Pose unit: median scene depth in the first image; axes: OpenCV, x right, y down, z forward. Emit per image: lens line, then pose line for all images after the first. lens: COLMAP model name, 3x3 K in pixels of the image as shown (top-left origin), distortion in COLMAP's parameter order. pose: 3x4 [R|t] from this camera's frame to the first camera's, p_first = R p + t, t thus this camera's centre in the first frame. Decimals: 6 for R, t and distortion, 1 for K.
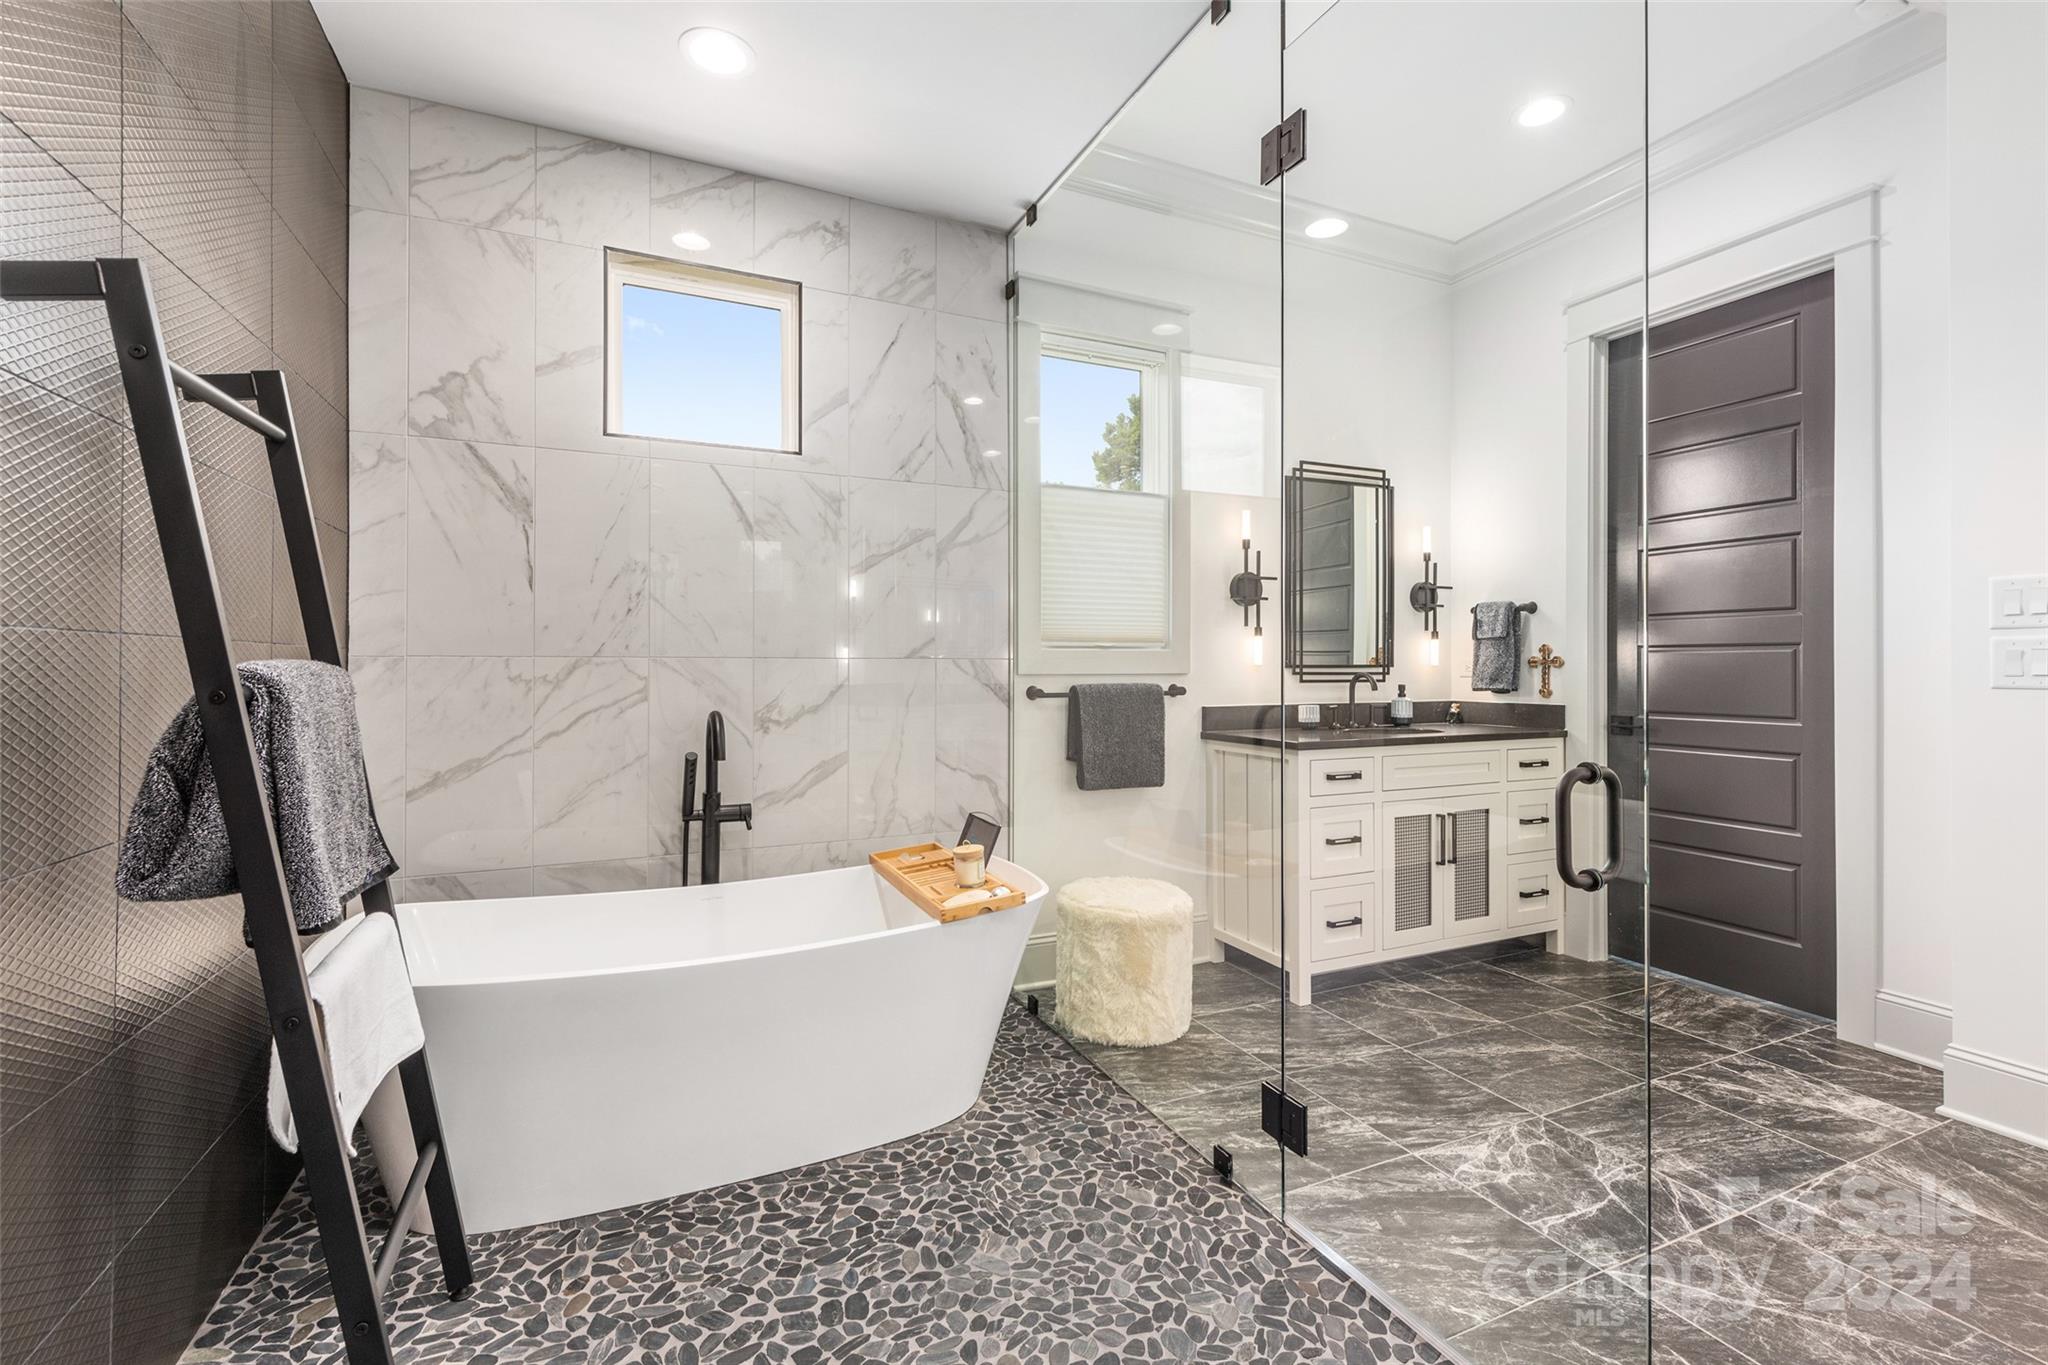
lens RADIAL K [[892.0, 0, 1032.4], [0, 892.0, 663.3], [0, 0, 1]] dist [0.009237, -0.000335]
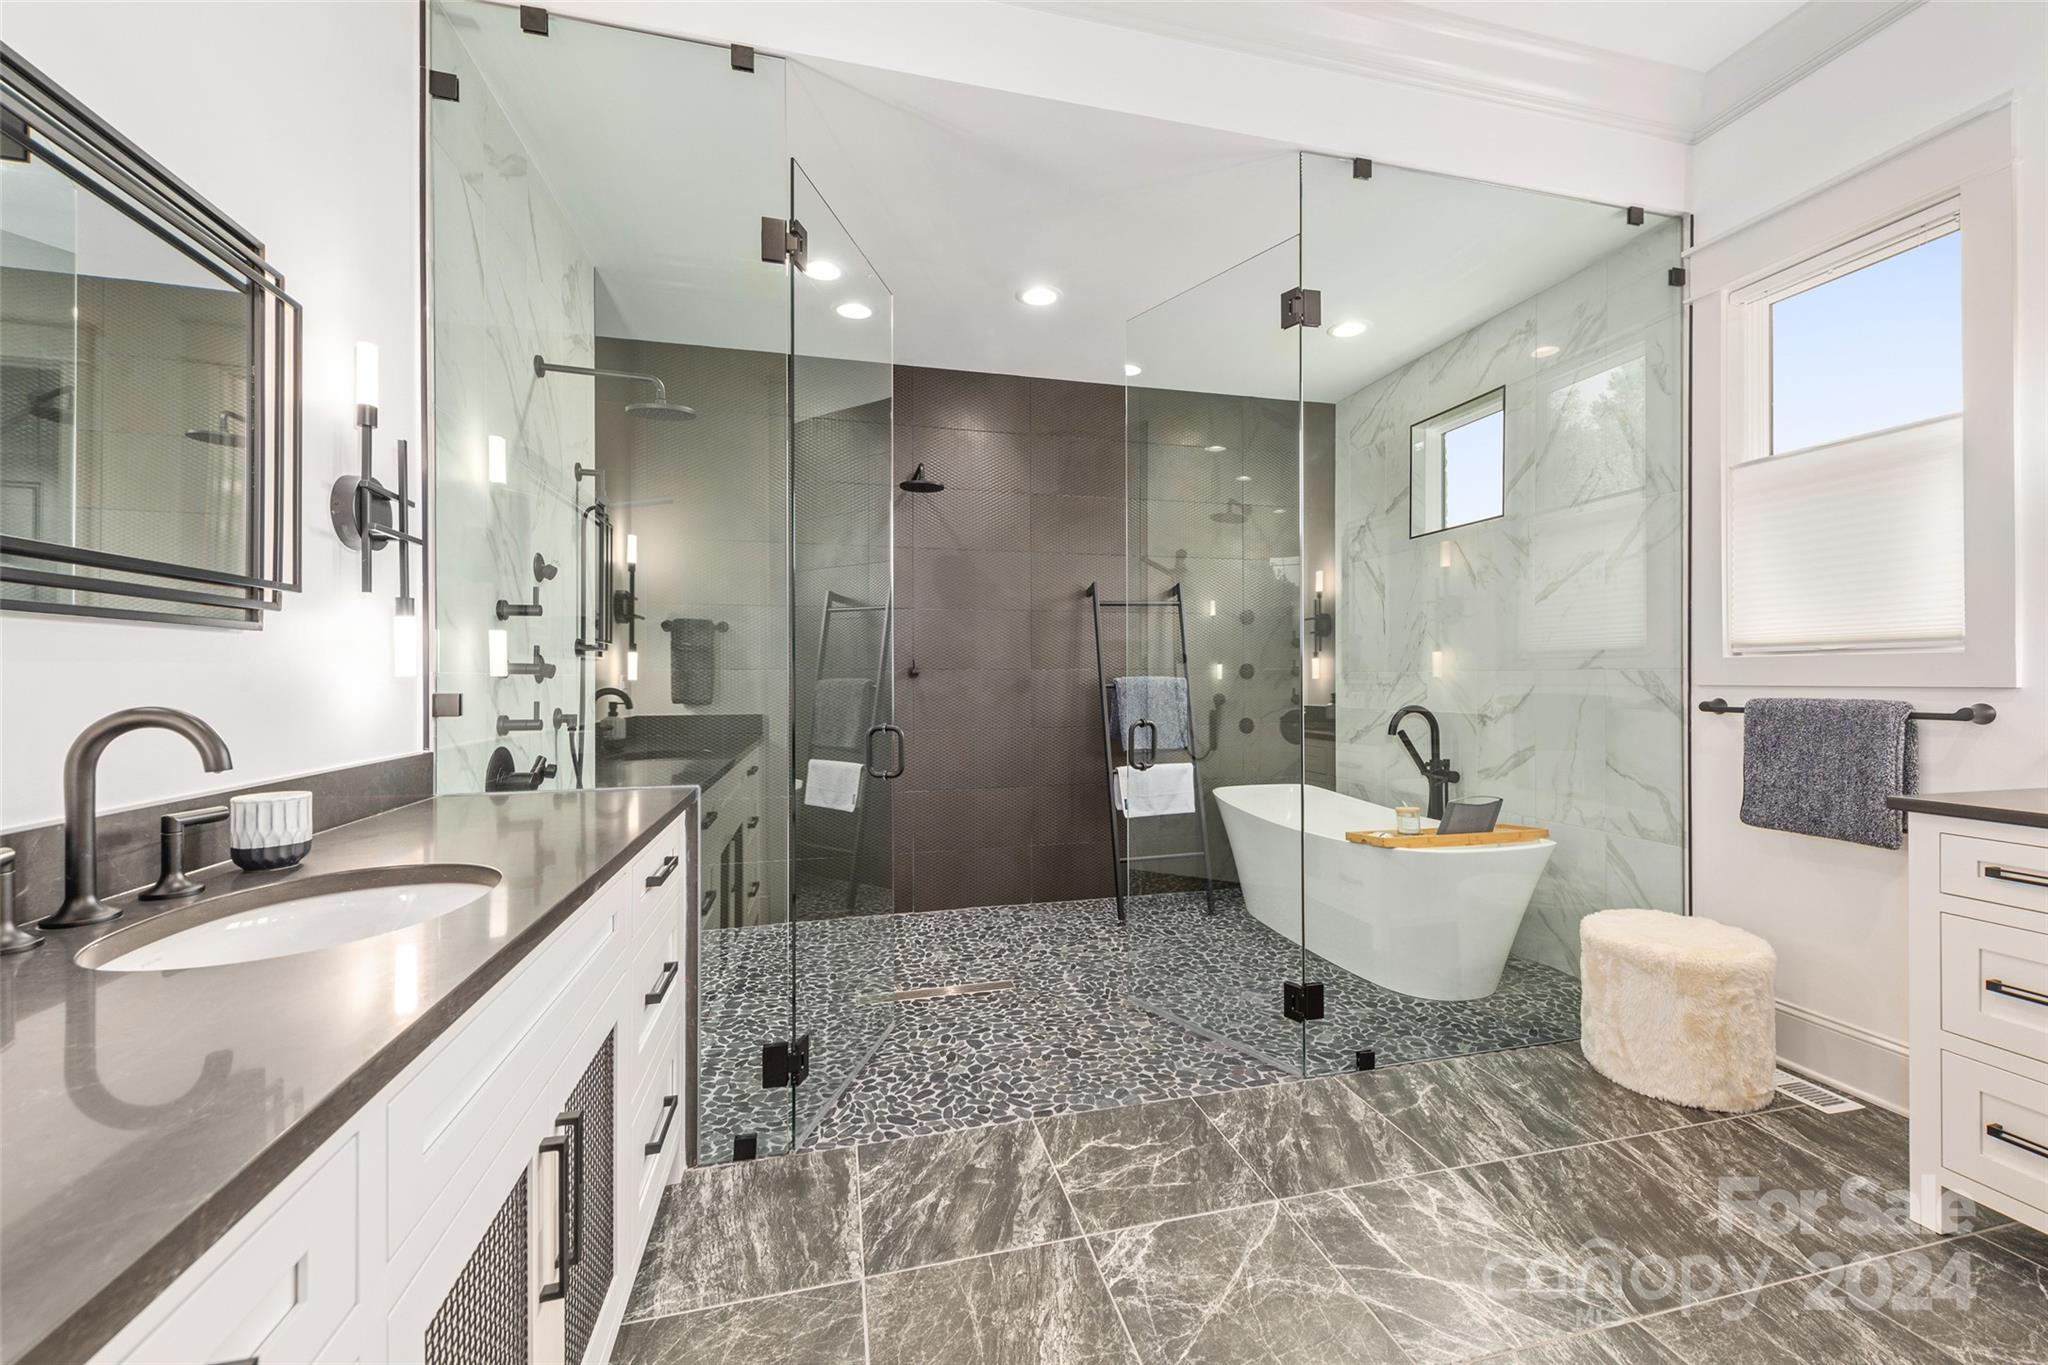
lens RADIAL K [[801.0, 0, 1031.0], [0, 801.0, 678.4], [0, 0, 1]] dist [0.009413, -0.002541]
pose [[-0.189074, 0.002073, -0.981961, 1.240913], [0.005767, 0.999983, 0.001001, 0.000241], [0.981946, -0.005473, -0.189083, 0.642684]]
